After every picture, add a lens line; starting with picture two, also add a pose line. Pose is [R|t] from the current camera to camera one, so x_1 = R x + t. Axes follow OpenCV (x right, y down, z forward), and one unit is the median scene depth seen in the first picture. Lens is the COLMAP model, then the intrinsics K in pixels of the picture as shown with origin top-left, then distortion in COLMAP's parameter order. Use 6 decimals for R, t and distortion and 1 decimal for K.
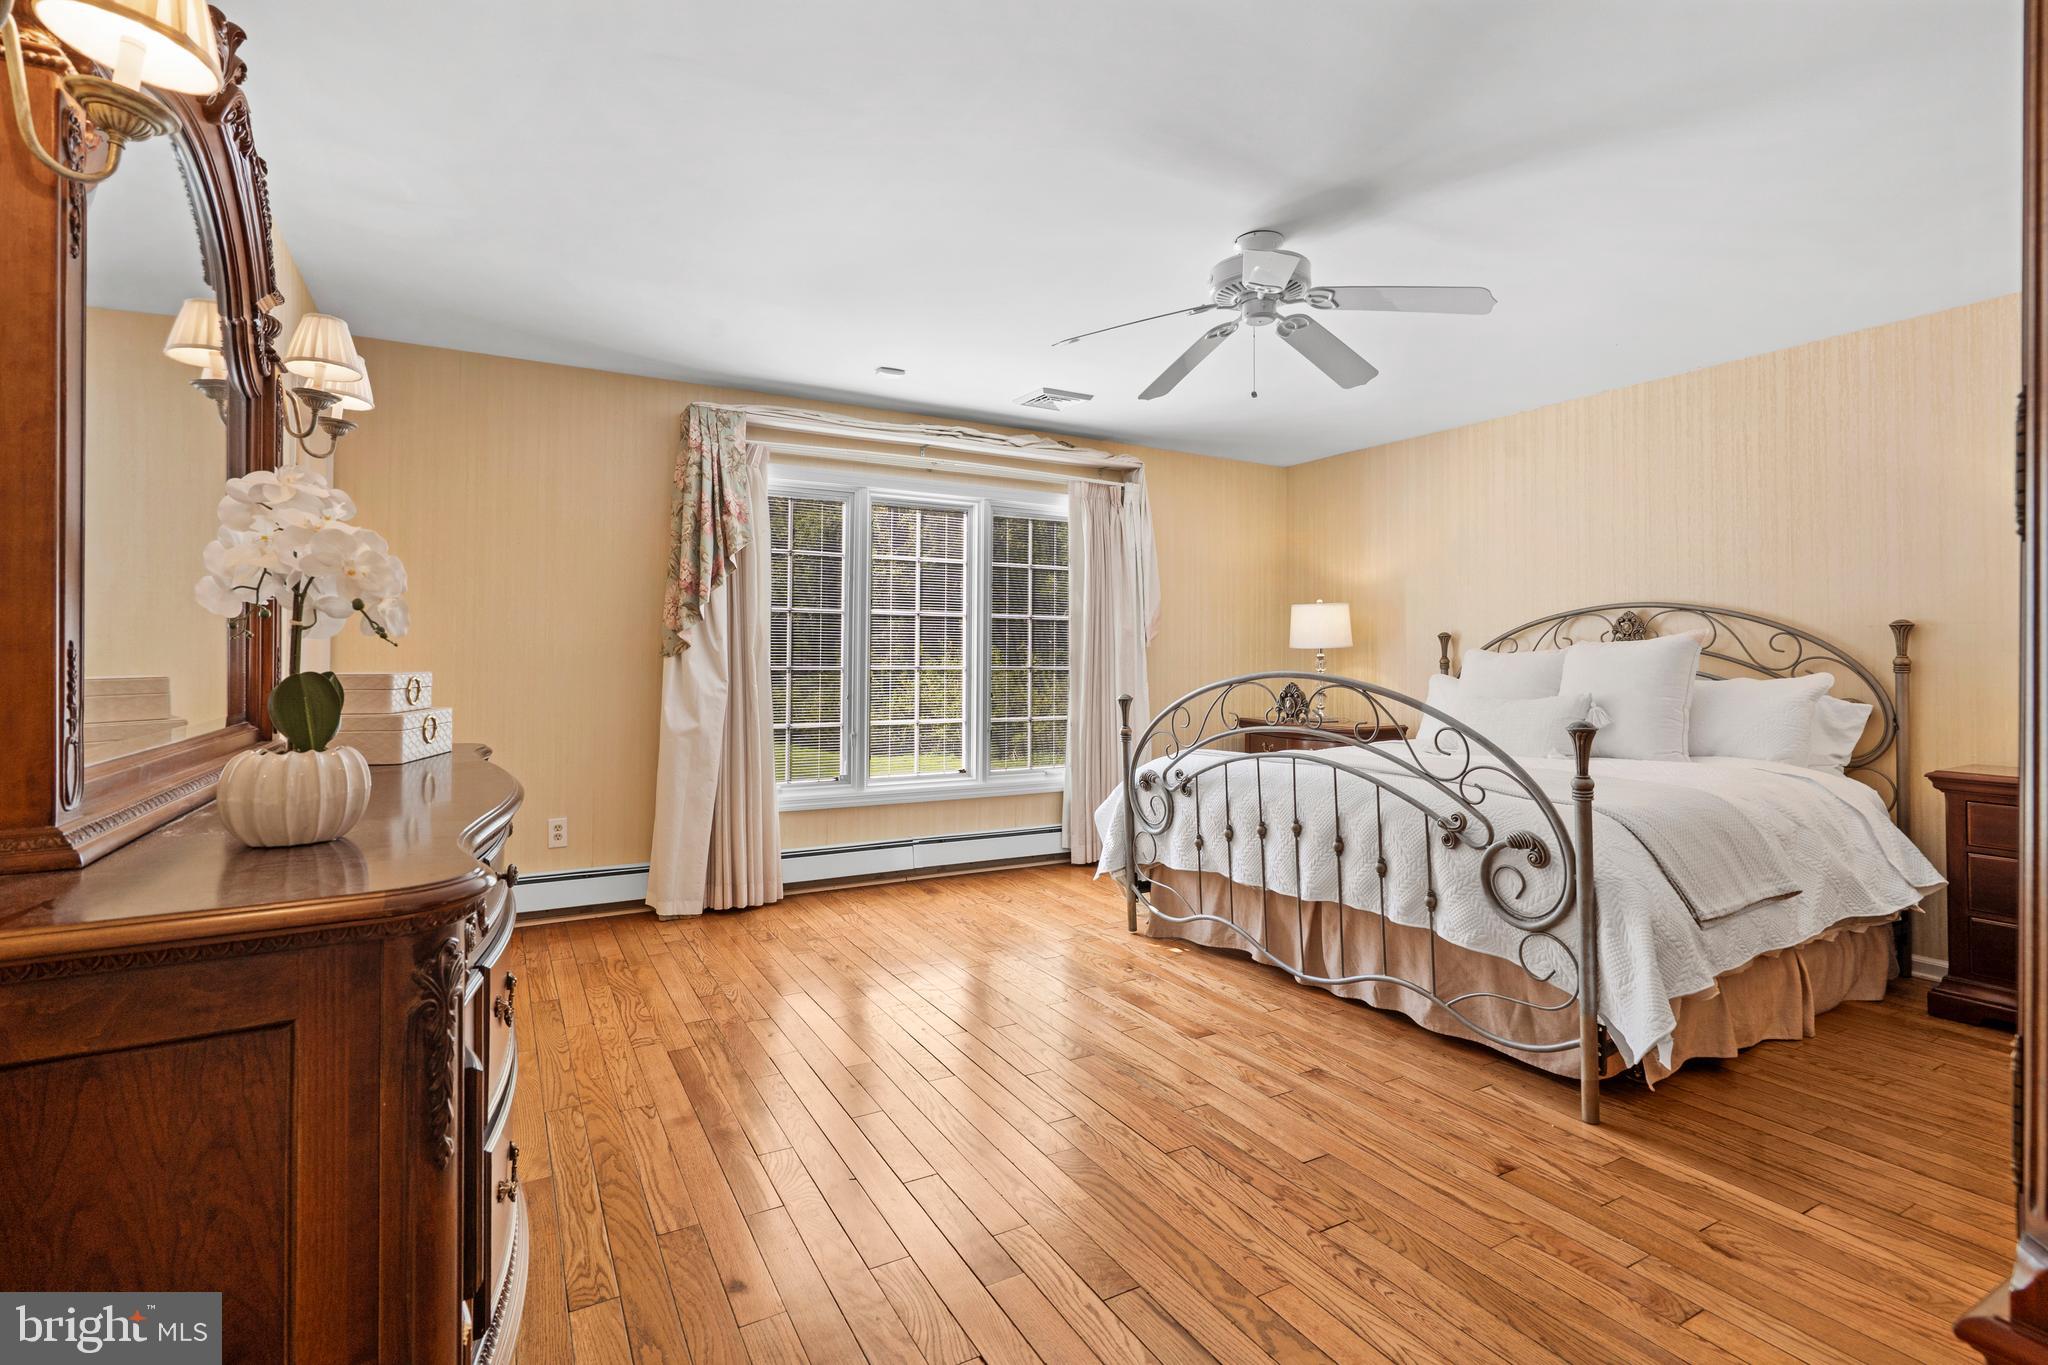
lens RADIAL K [[954.8, 0, 1014.2], [0, 954.8, 645.2], [0, 0, 1]] dist [-0.000624, 0.000866]
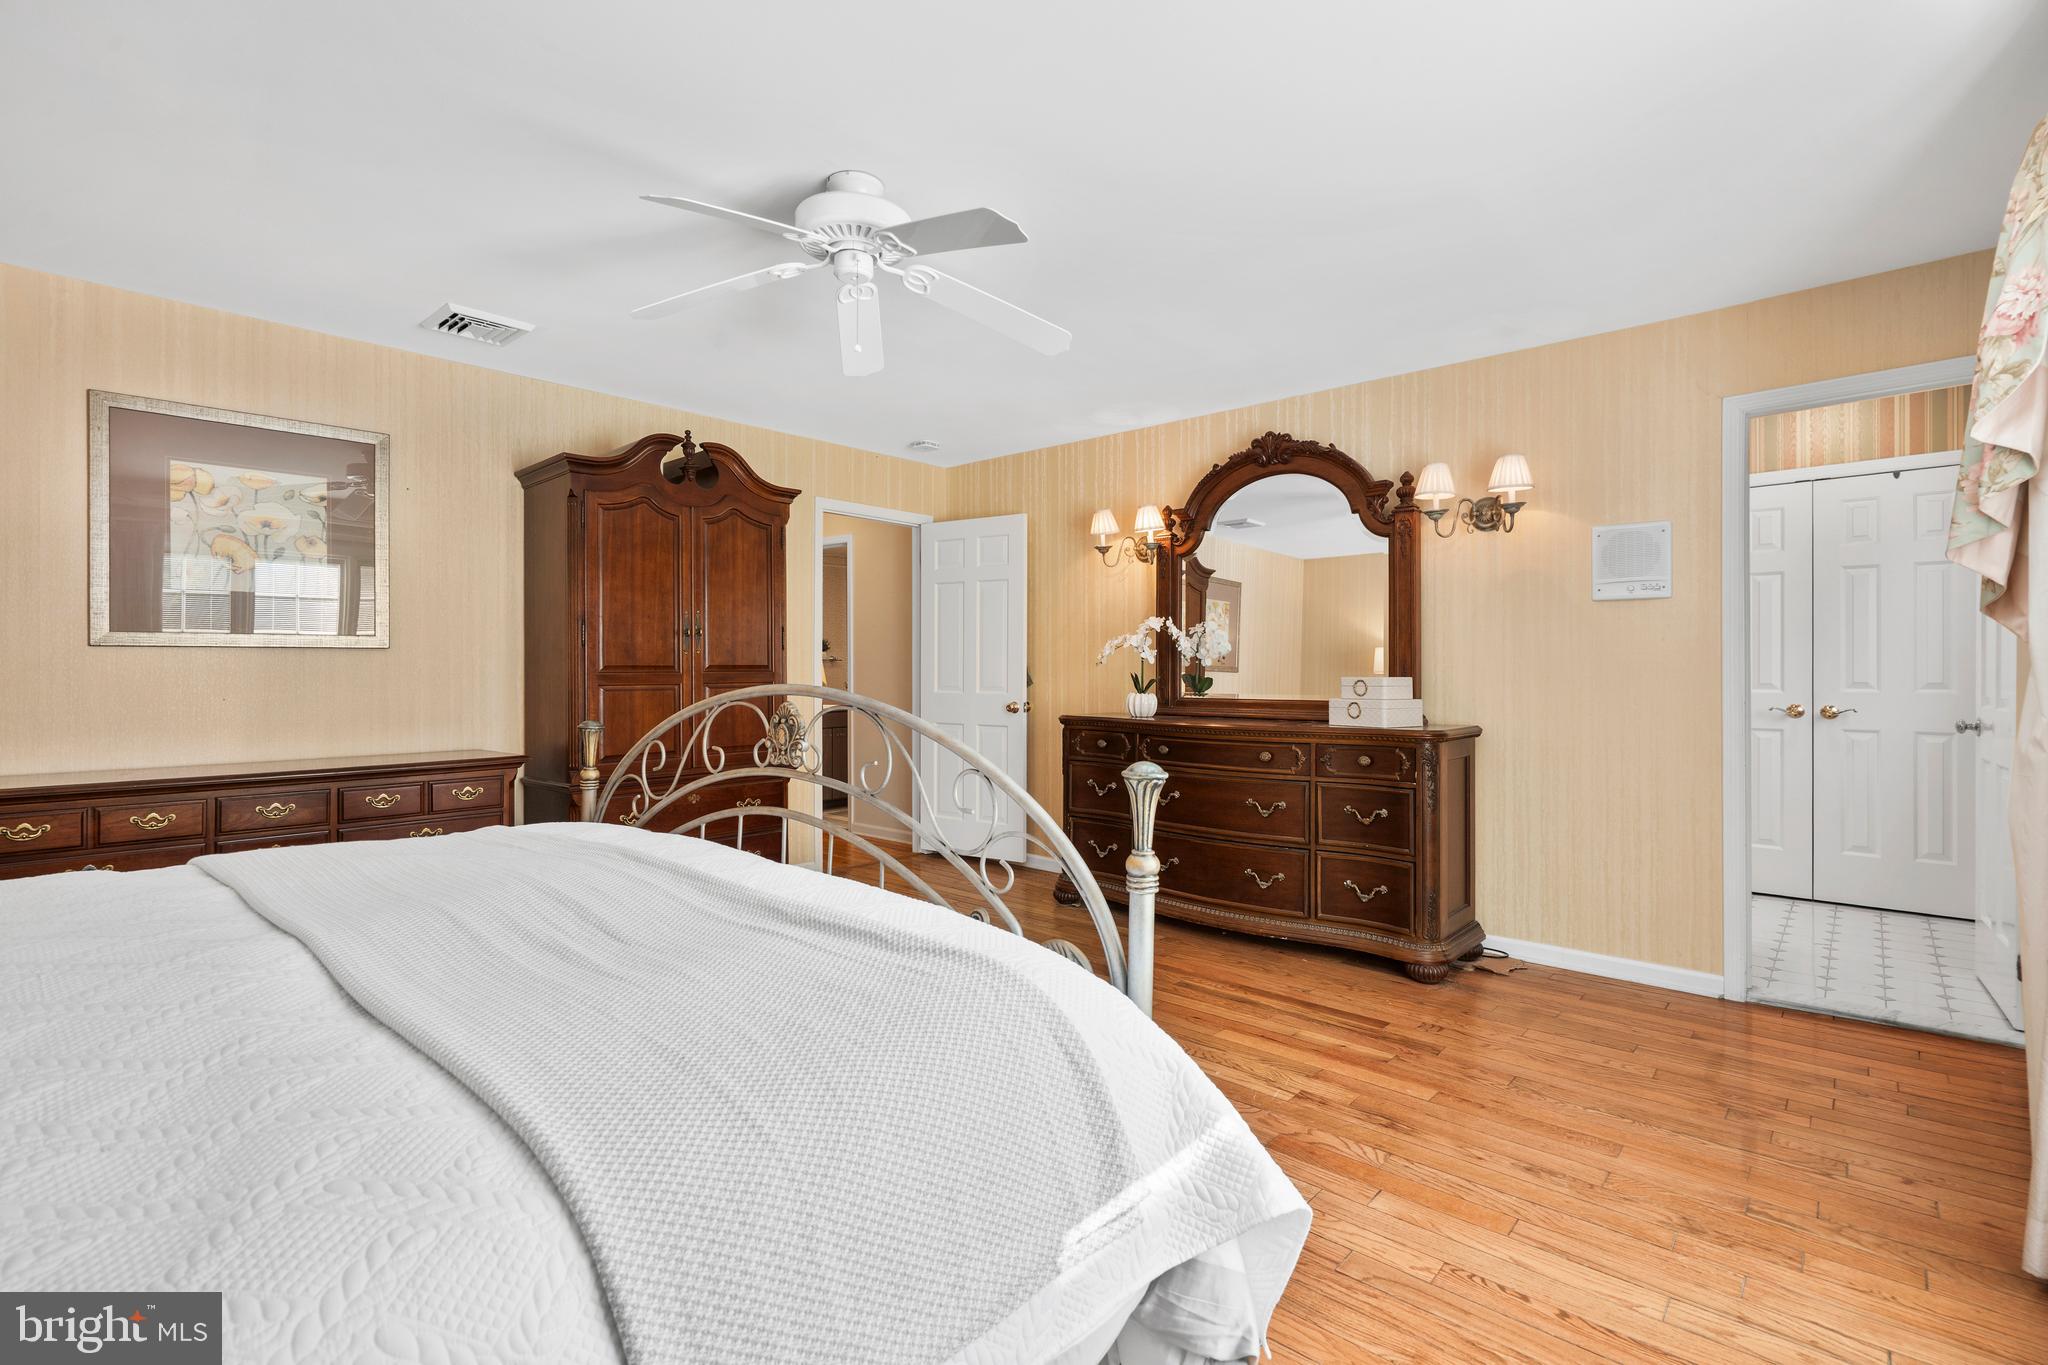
lens RADIAL K [[934.0, 0, 1019.7], [0, 934.0, 675.5], [0, 0, 1]] dist [-0.001238, 0.000495]
pose [[-0.945813, -0.000265, -0.324711, 0.379014], [0.001759, 0.999981, -0.005938, 0.025282], [0.324706, -0.006188, -0.945795, 1.799816]]
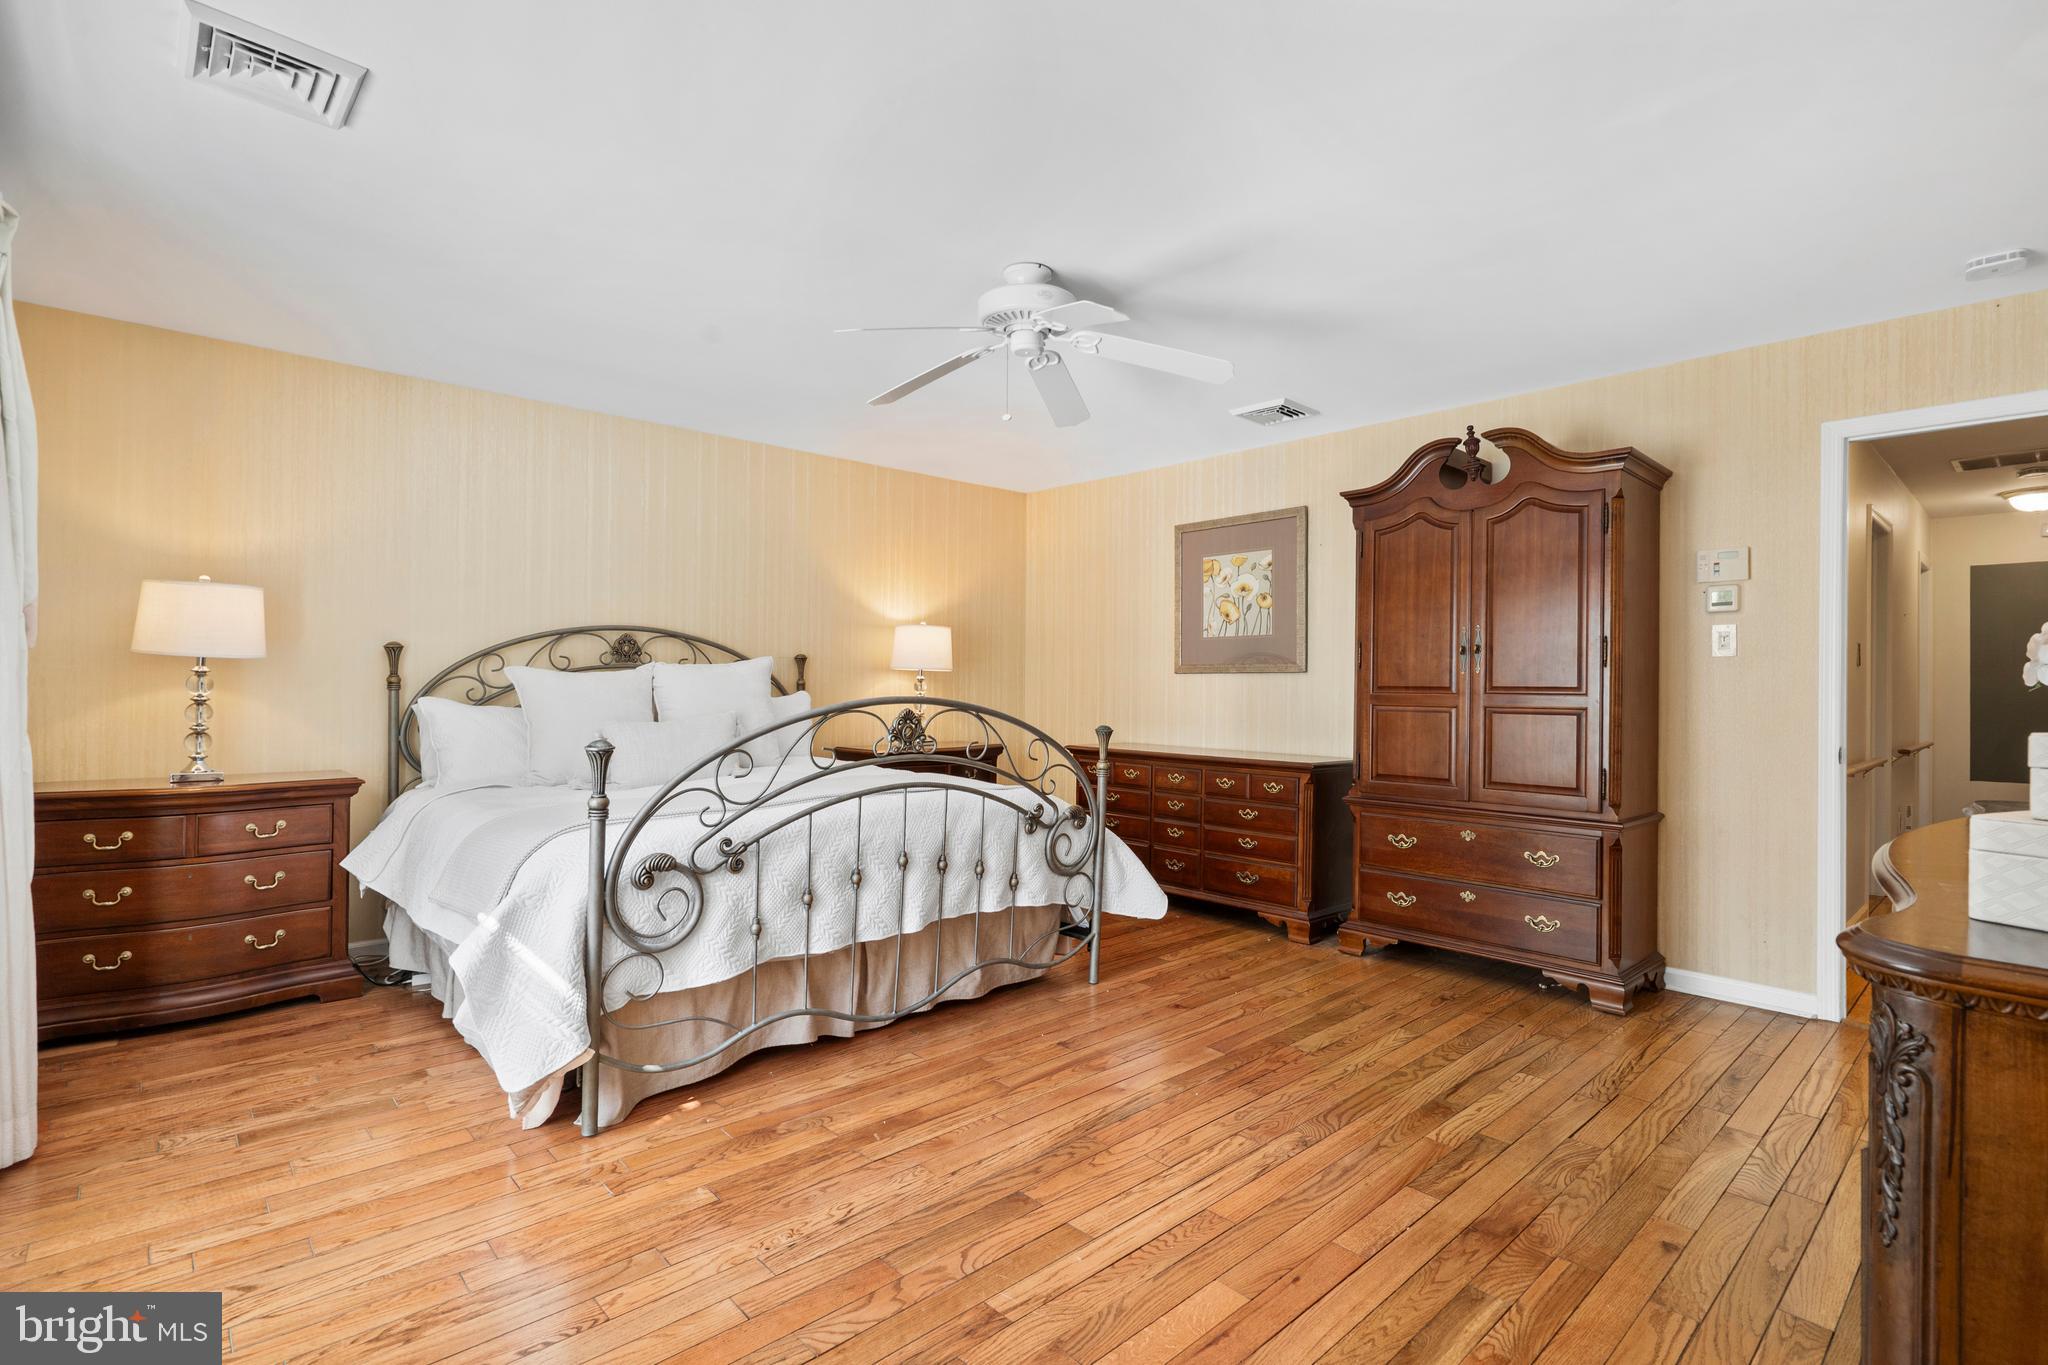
lens RADIAL K [[968.7, 0, 1024.0], [0, 968.7, 682.5], [0, 0, 1]] dist [-0.001424, 0.000509]
pose [[-0.239463, -0.003871, 0.970898, -0.724927], [-0.025799, 0.999664, -0.002377, 0.013934], [-0.970563, -0.025618, -0.239483, 1.210076]]
